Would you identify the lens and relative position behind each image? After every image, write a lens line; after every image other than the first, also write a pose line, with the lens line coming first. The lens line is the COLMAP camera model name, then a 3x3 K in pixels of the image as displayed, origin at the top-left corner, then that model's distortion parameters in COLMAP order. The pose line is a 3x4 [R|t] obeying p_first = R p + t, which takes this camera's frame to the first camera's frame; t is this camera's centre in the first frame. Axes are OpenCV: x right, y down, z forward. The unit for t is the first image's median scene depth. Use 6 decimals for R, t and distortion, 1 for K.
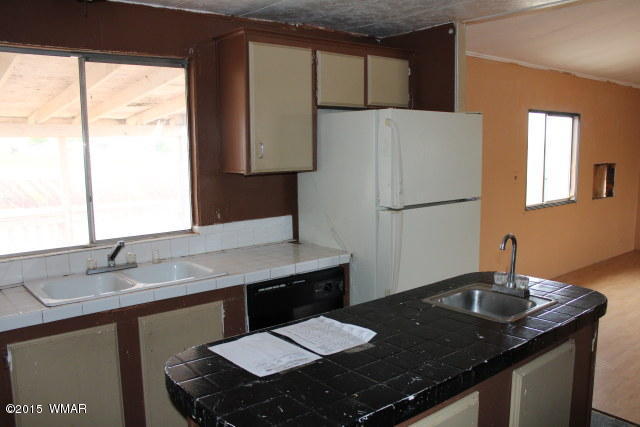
lens RADIAL K [[533.1, 0, 319.0], [0, 533.1, 217.8], [0, 0, 1]] dist [-0.113428, 0.050766]
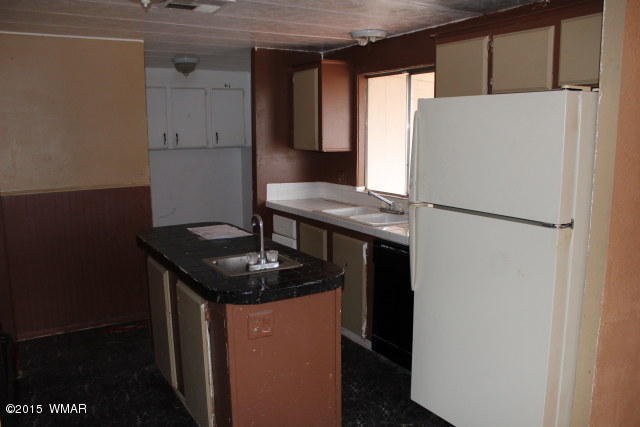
lens RADIAL K [[533.1, 0, 325.2], [0, 533.1, 213.3], [0, 0, 1]] dist [-0.113428, 0.050766]
pose [[-0.134332, 0.169240, -0.976377, 1.153327], [-0.121387, 0.975077, 0.185716, -0.163727], [0.983474, 0.143467, -0.110441, 0.978979]]
